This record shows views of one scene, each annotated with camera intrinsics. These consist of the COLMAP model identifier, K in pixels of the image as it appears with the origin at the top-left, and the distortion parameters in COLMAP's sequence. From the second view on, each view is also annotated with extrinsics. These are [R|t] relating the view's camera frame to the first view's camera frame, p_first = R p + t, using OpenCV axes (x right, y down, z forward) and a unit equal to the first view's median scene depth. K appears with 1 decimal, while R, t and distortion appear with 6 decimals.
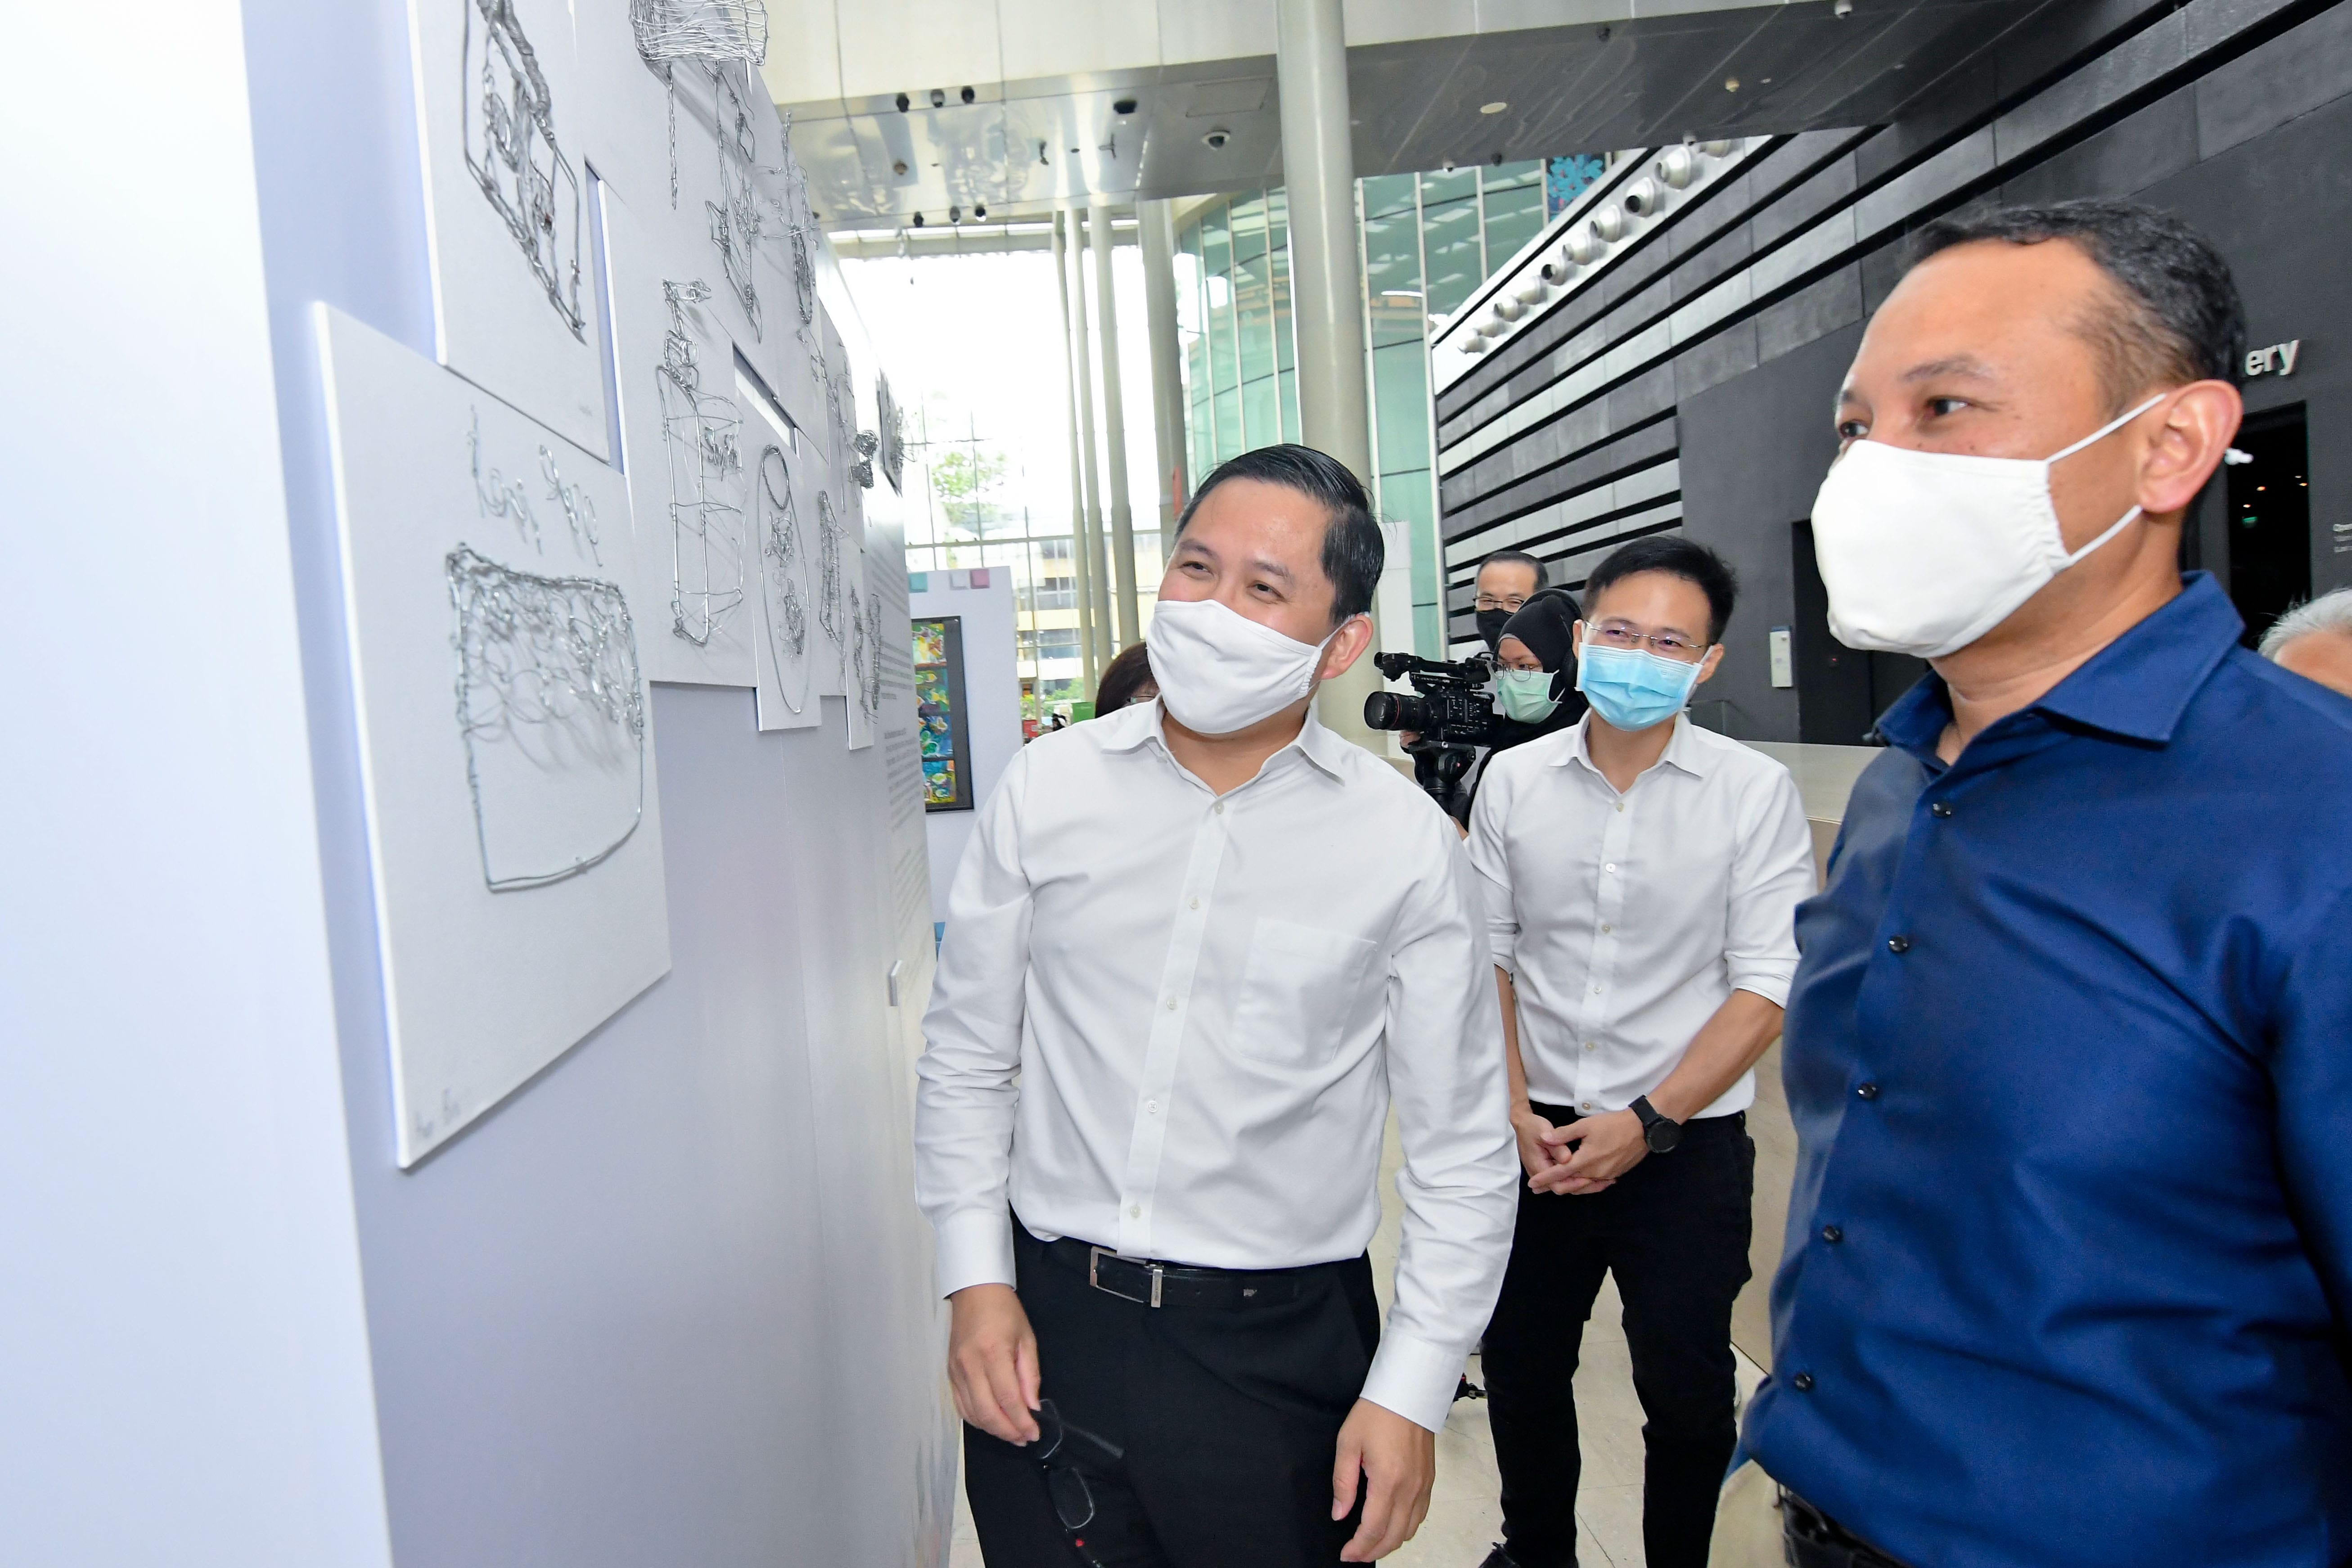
lens RADIAL K [[1671.5, 0, 1176.0], [0, 1671.5, 784.0], [0, 0, 1]] dist [0.078552, -0.001806]
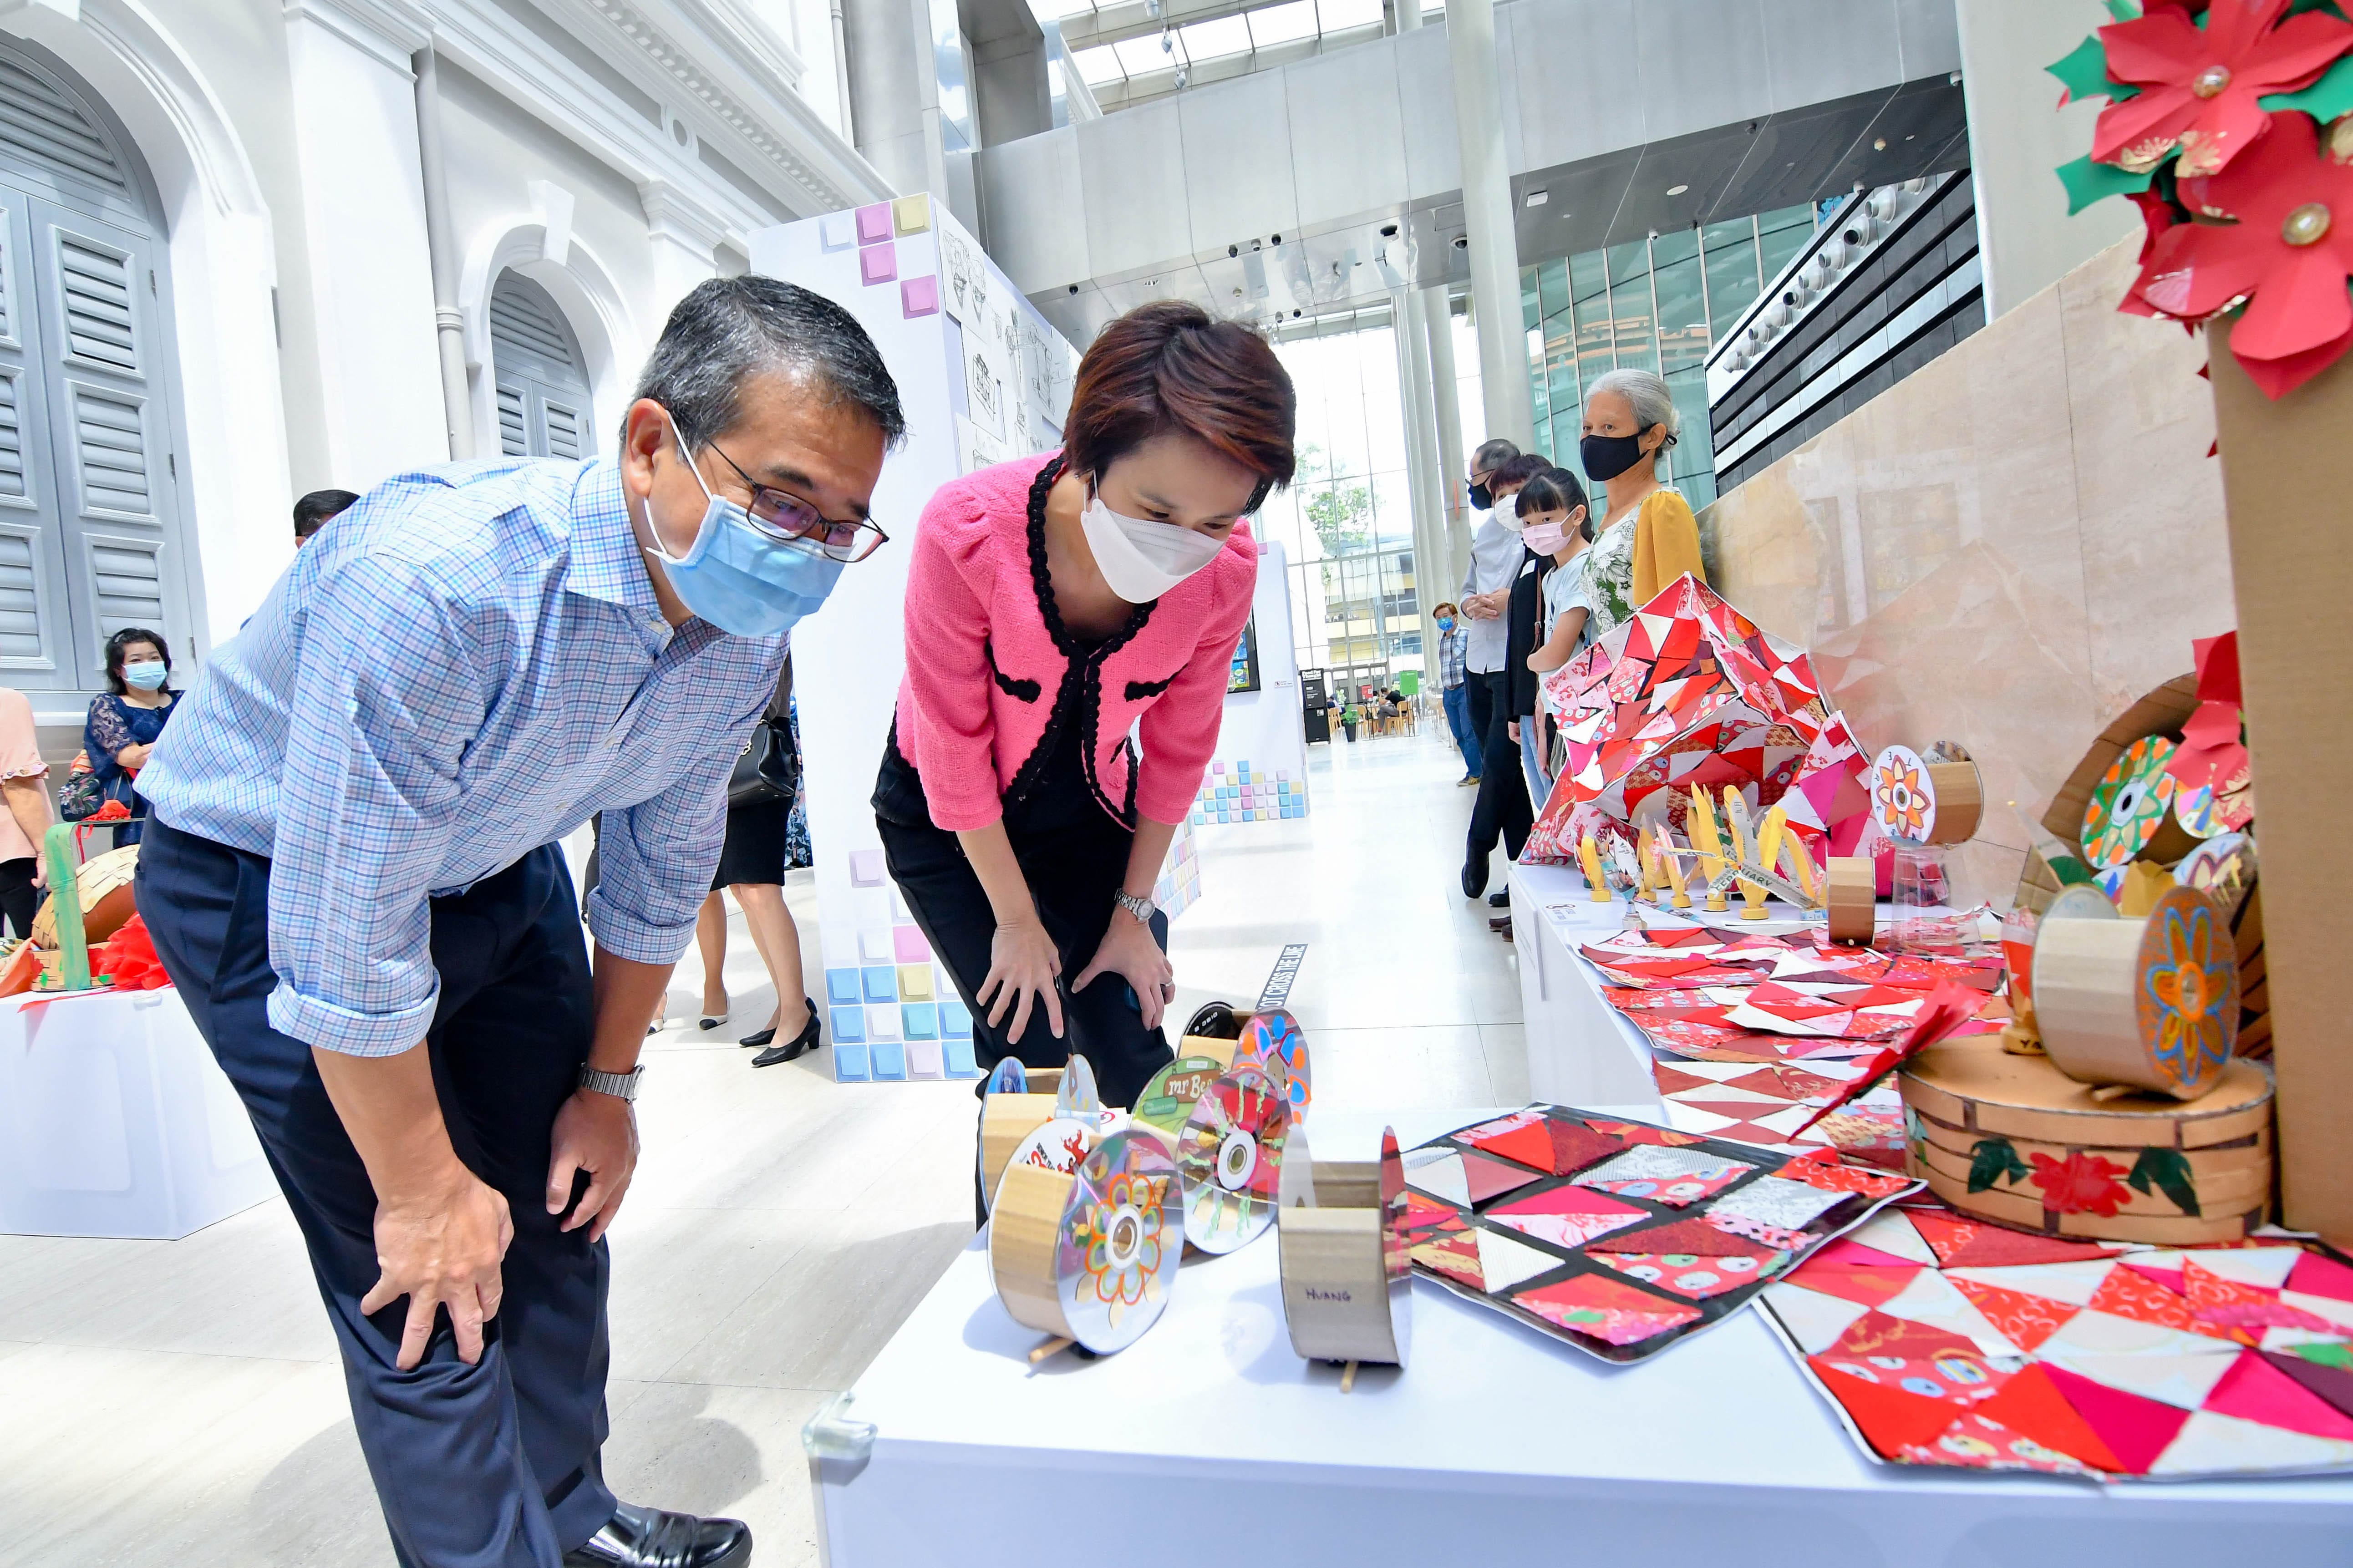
lens RADIAL K [[1672.1, 0, 1176.5], [0, 1672.1, 784.0], [0, 0, 1]] dist [0.078552, -0.001806]
pose [[0.961702, -0.033048, -0.272098, 0.125678], [0.023073, 0.998942, -0.039777, 0.089107], [0.273125, 0.031975, 0.961447, -0.301403]]
